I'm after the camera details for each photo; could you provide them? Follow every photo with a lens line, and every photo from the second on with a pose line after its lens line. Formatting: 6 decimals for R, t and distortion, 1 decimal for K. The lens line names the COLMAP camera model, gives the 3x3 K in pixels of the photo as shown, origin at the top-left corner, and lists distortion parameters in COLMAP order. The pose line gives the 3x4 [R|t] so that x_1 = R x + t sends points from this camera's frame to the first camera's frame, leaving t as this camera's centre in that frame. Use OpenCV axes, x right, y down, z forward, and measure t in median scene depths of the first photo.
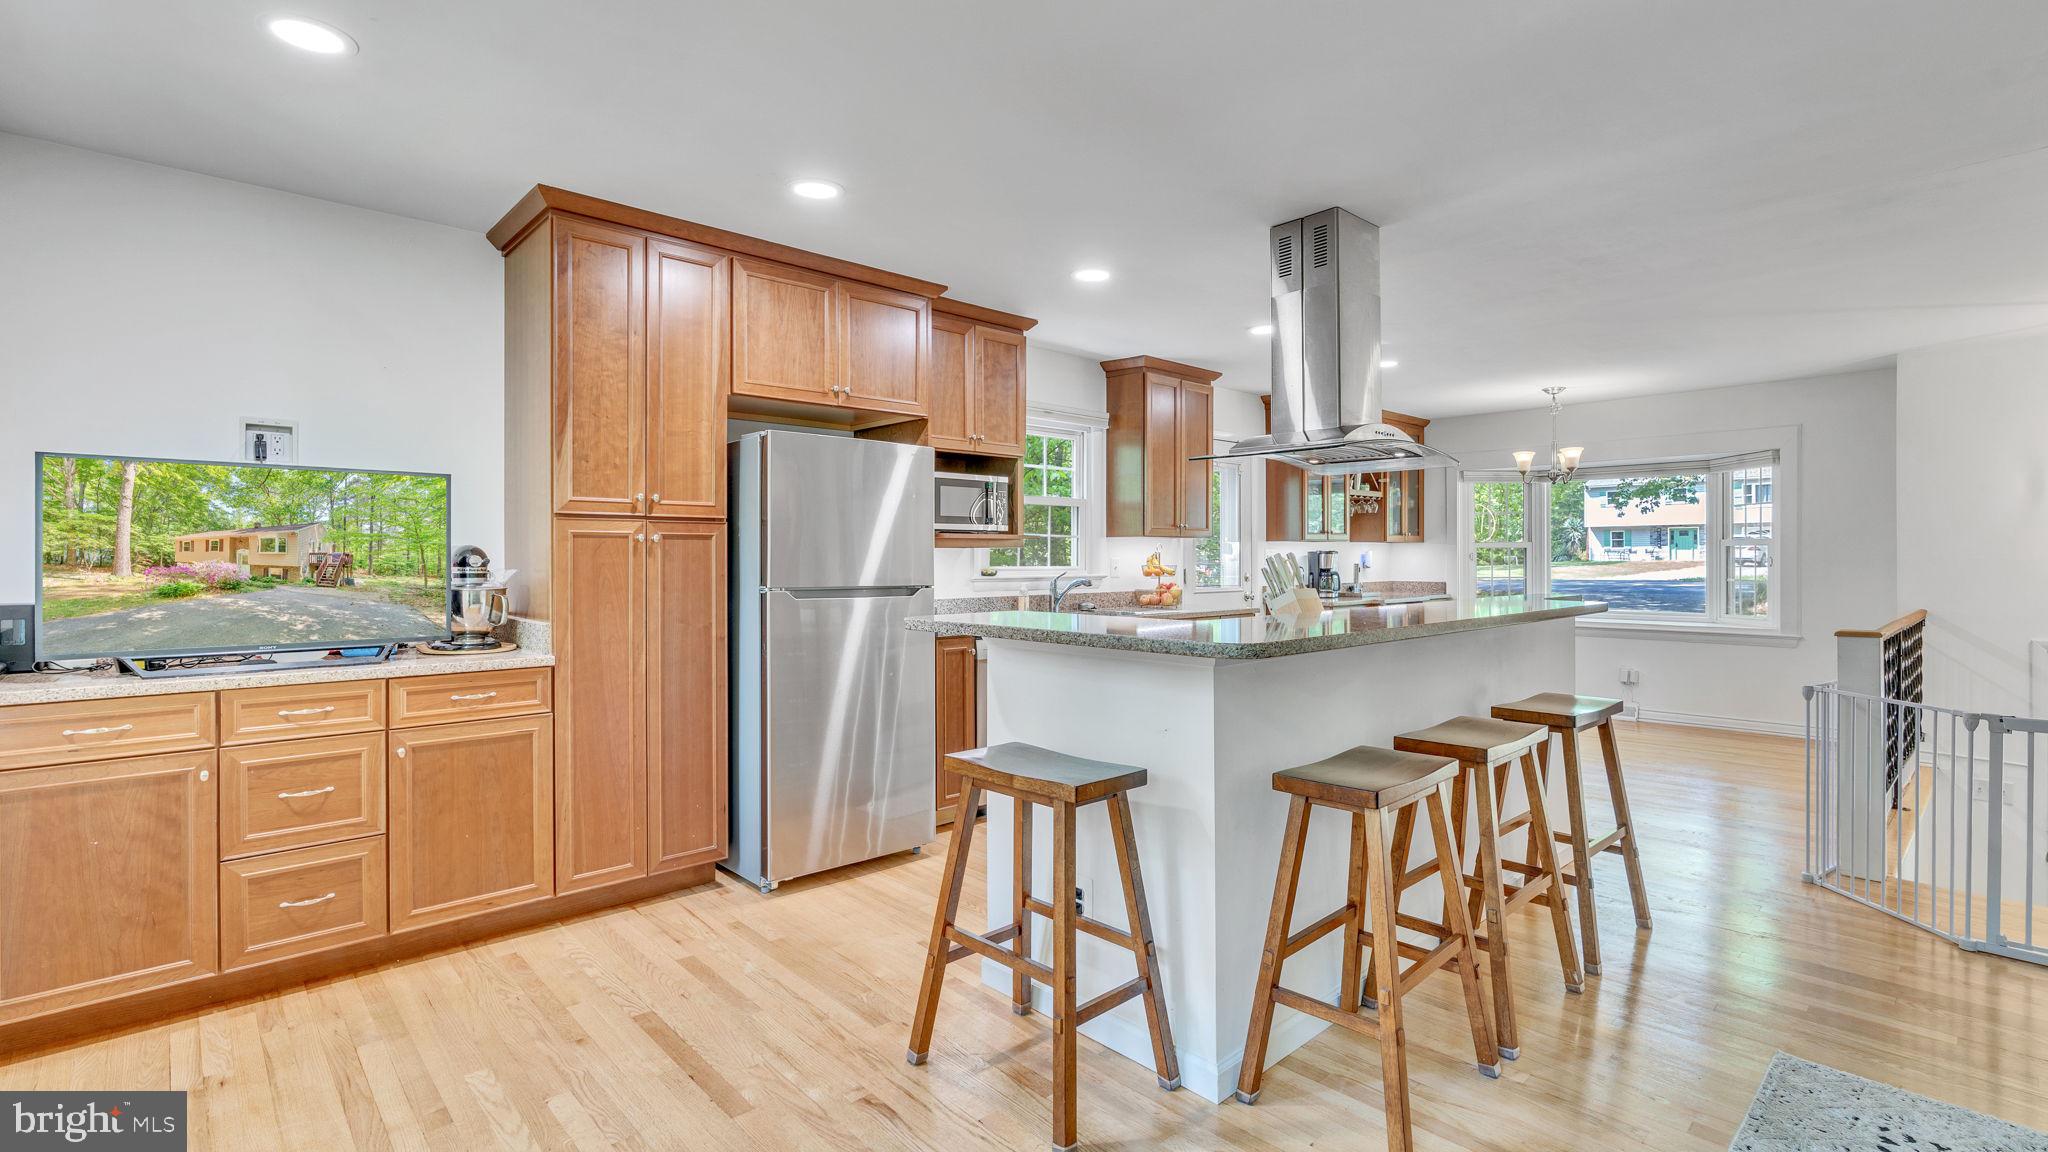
lens RADIAL K [[938.8, 0, 1019.1], [0, 938.8, 566.7], [0, 0, 1]] dist [-0.004334, 0.000708]
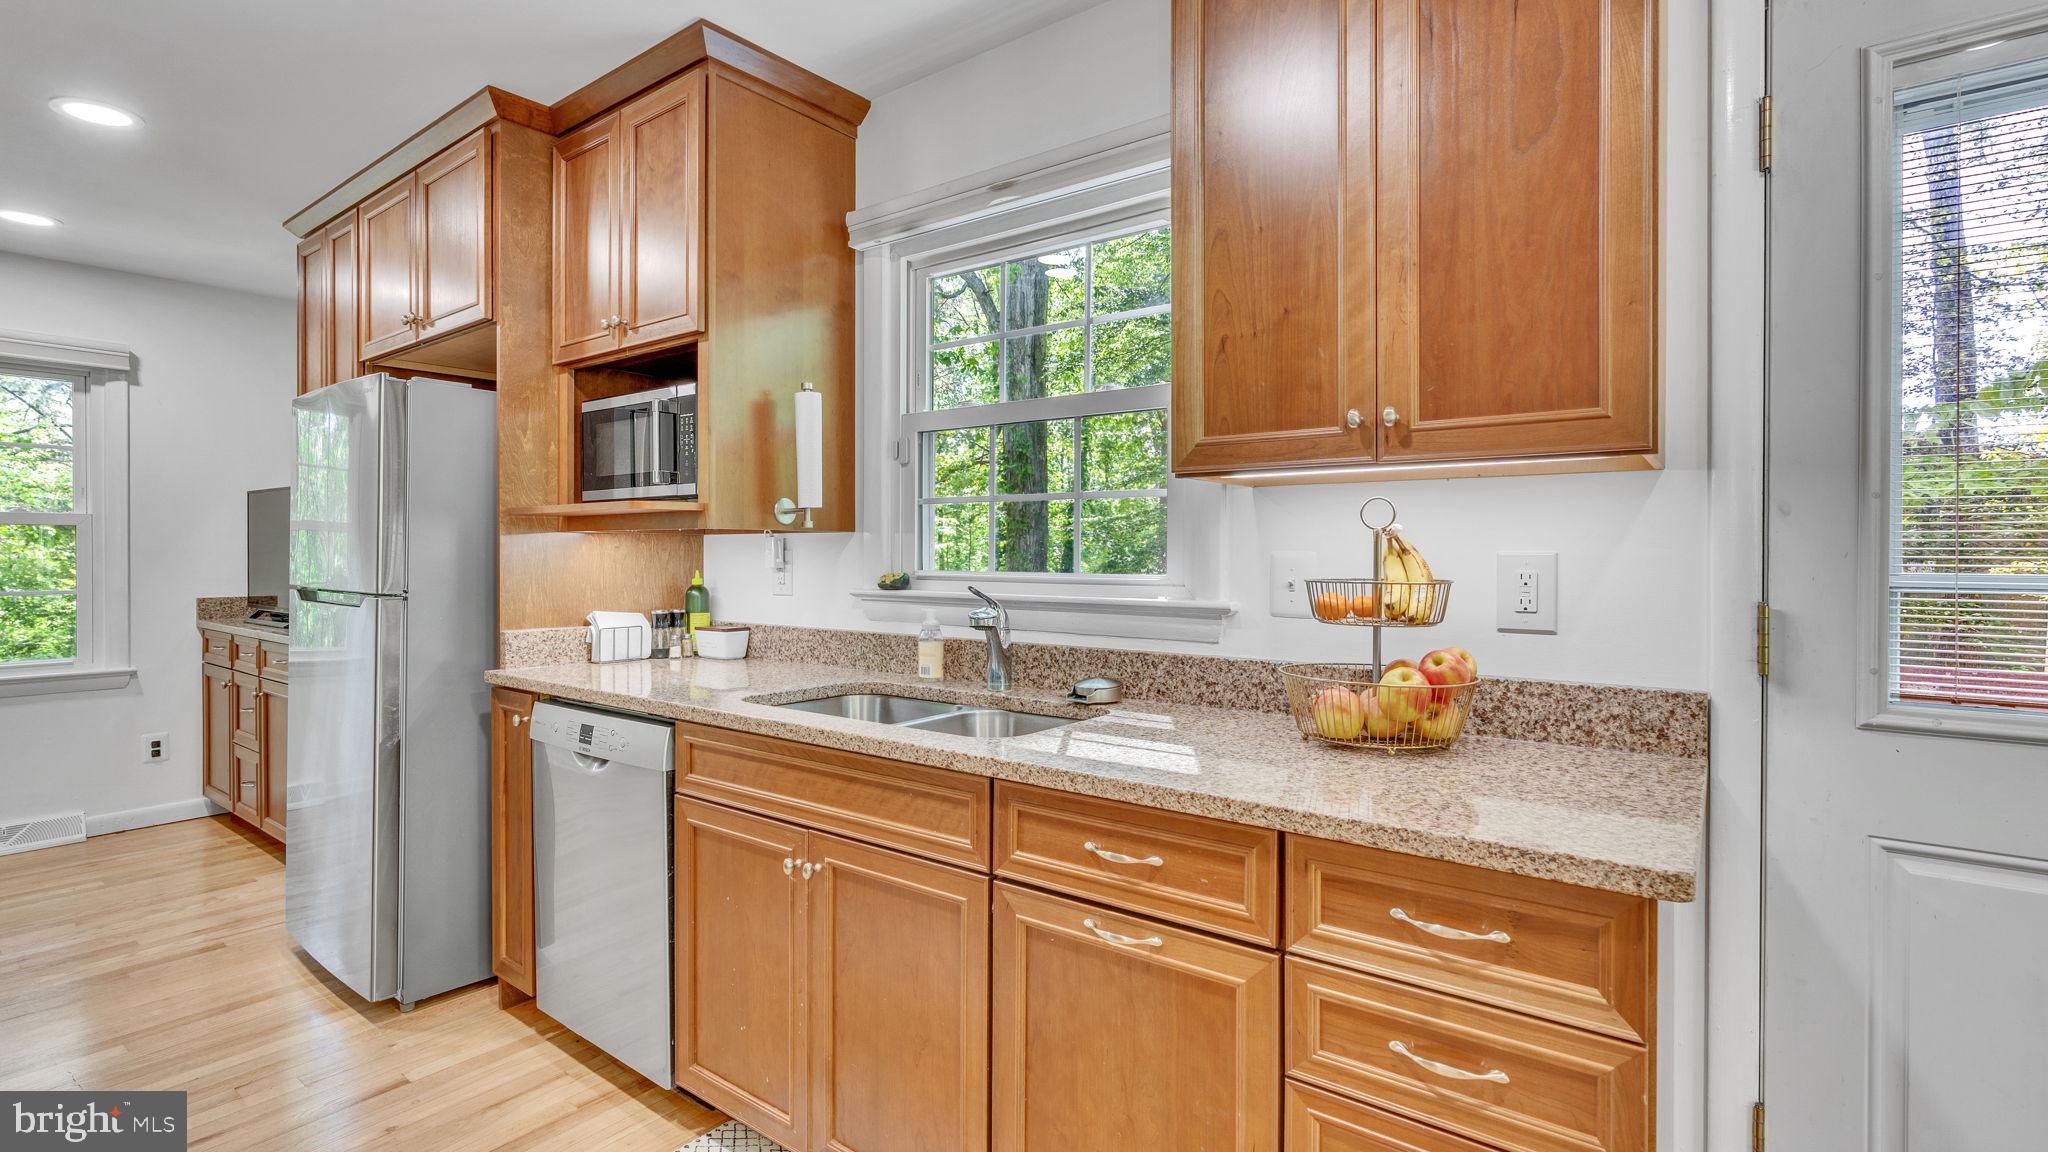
lens RADIAL K [[938.8, 0, 1016.7], [0, 938.8, 558.1], [0, 0, 1]] dist [-0.004334, 0.000708]
pose [[0.158280, 0.004154, -0.987386, 0.315240], [-0.013189, 0.999911, 0.002093, -0.005724], [0.987306, 0.012692, 0.158320, 0.704361]]
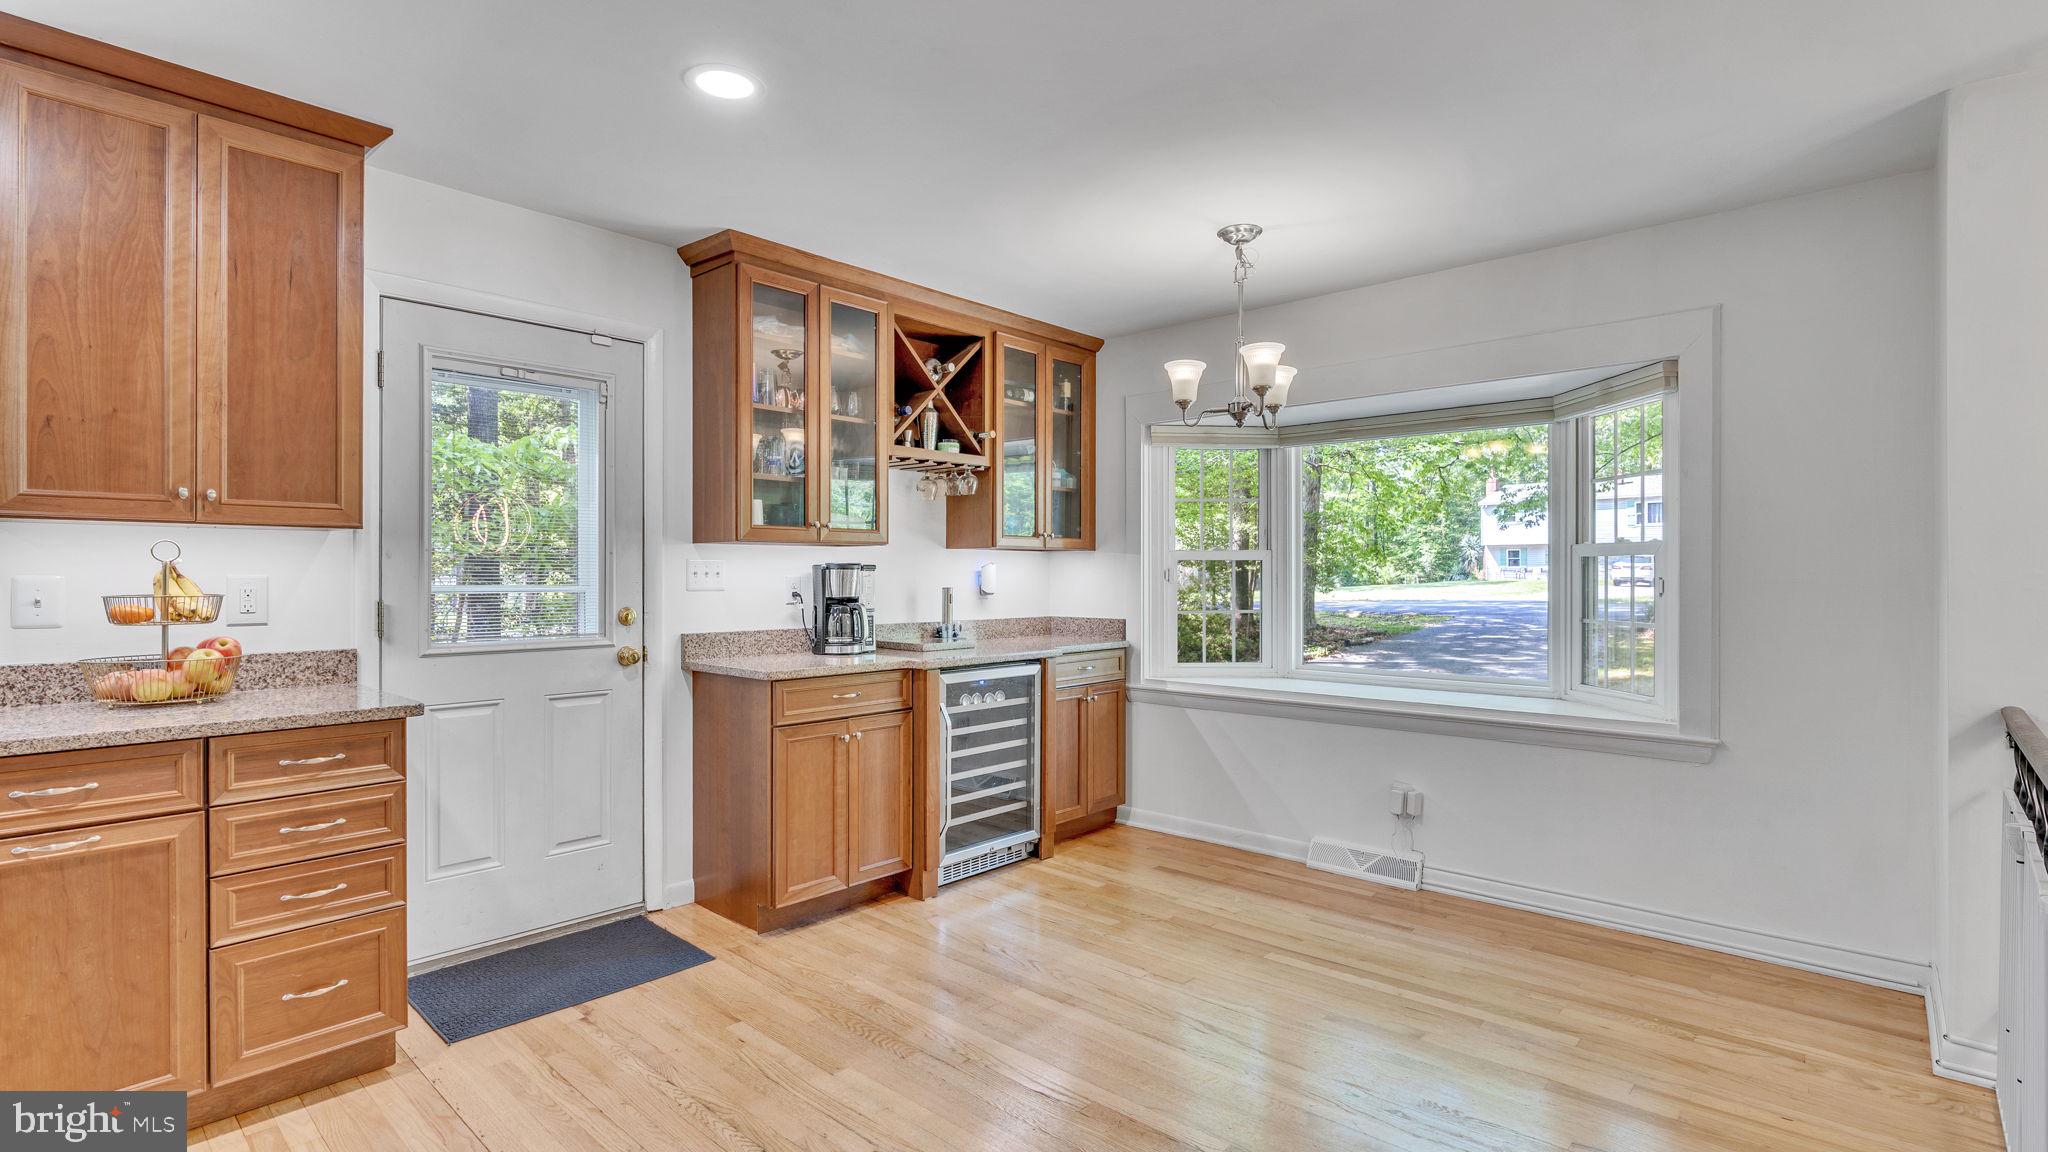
lens RADIAL K [[938.8, 0, 1016.2], [0, 938.8, 578.3], [0, 0, 1]] dist [-0.004334, 0.000708]
pose [[0.997397, 0.001354, 0.072092, 0.384937], [-0.000858, 0.999976, -0.006908, -0.005171], [-0.072099, 0.006828, 0.997374, 0.477925]]
